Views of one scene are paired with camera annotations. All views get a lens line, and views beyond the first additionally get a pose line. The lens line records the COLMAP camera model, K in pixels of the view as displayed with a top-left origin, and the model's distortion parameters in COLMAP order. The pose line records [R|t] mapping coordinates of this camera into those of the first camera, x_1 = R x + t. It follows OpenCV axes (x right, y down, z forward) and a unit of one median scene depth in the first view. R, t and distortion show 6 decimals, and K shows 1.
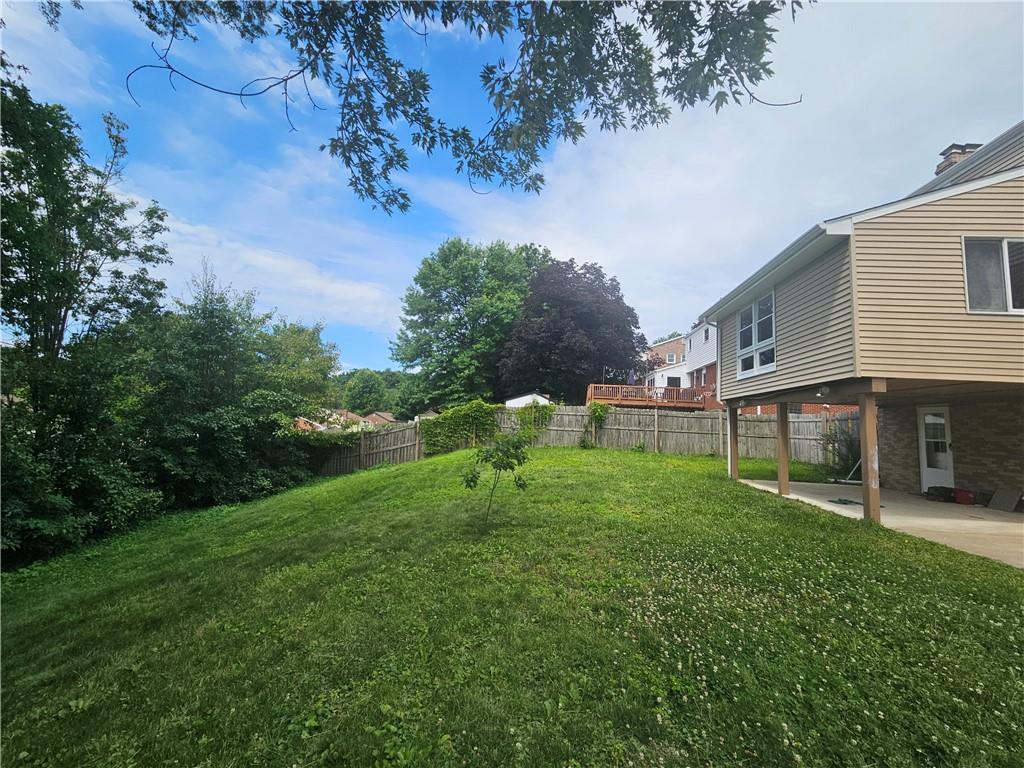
lens RADIAL K [[421.3, 0, 516.0], [0, 421.3, 378.4], [0, 0, 1]] dist [0.000837, 0.000707]
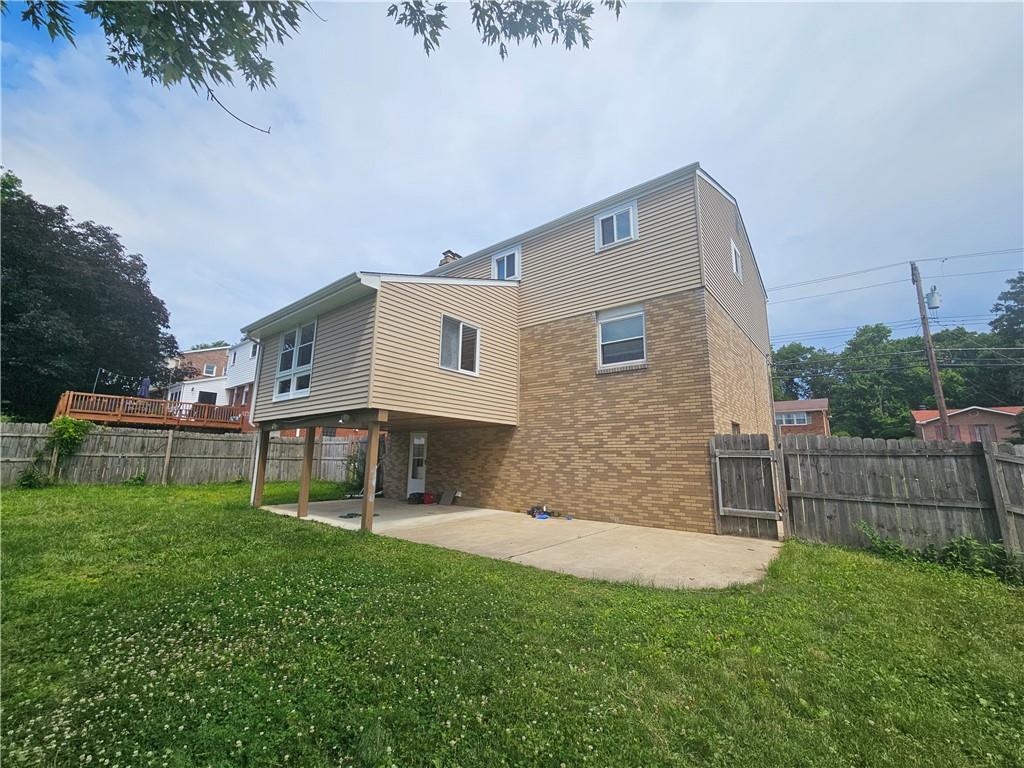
lens RADIAL K [[421.3, 0, 516.0], [0, 421.3, 378.4], [0, 0, 1]] dist [0.000837, 0.000707]
pose [[0.554269, 0.118324, 0.823884, 0.037236], [-0.077902, 0.992874, -0.090185, -0.007984], [-0.828684, -0.014196, 0.559537, -0.004597]]
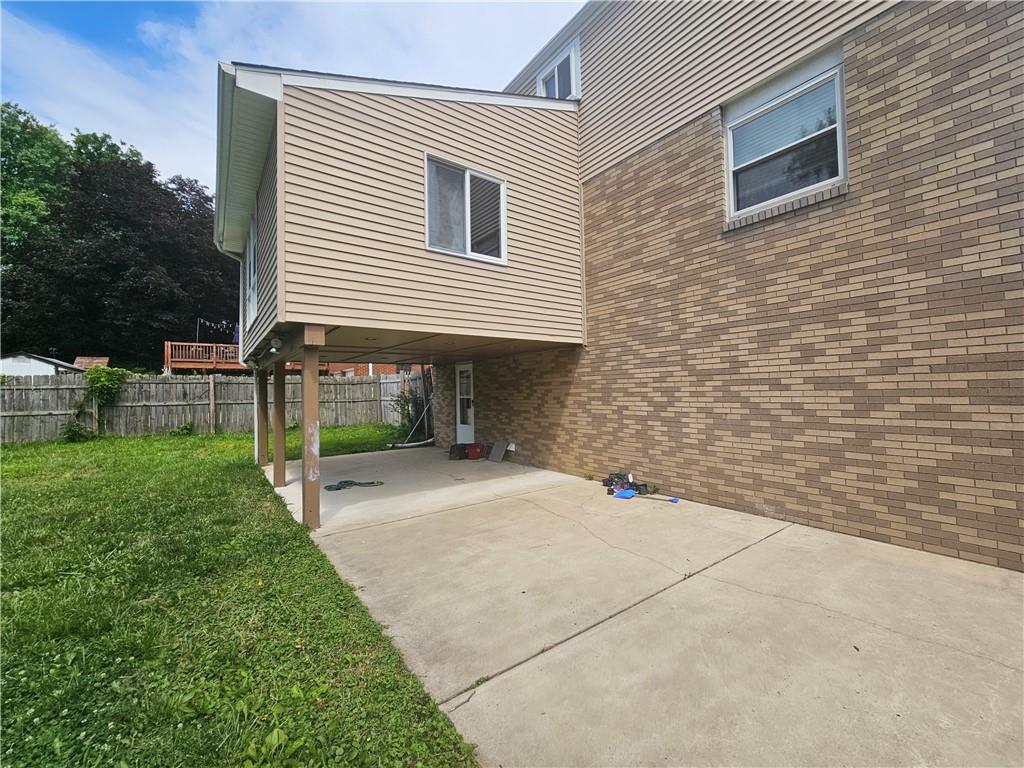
lens RADIAL K [[419.7, 0, 518.9], [0, 419.7, 377.8], [0, 0, 1]] dist [0.000263, 0.000126]
pose [[0.748877, -0.041597, 0.661402, 0.477211], [-0.016705, 0.996526, 0.081589, 0.018117], [-0.662498, -0.072149, 0.745581, 0.186468]]
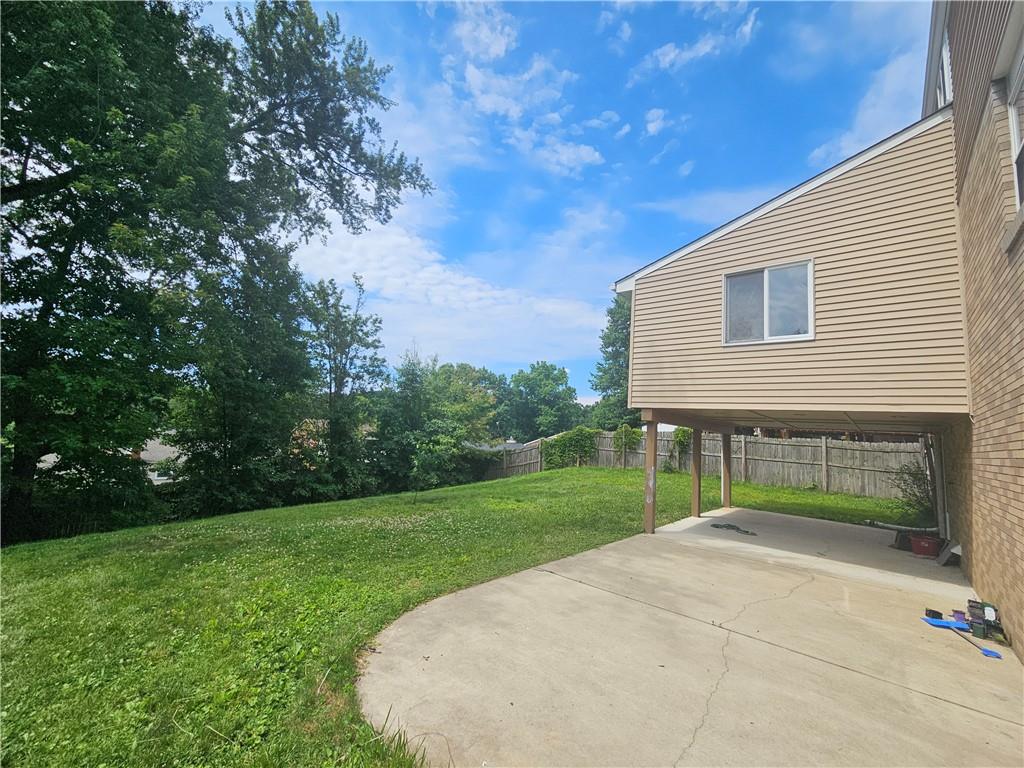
lens RADIAL K [[421.3, 0, 516.0], [0, 421.3, 378.4], [0, 0, 1]] dist [0.000837, 0.000707]
pose [[0.809765, -0.067762, -0.582828, 0.918624], [0.034491, 0.997089, -0.068003, -0.012160], [0.585739, 0.034964, 0.809745, -0.127350]]
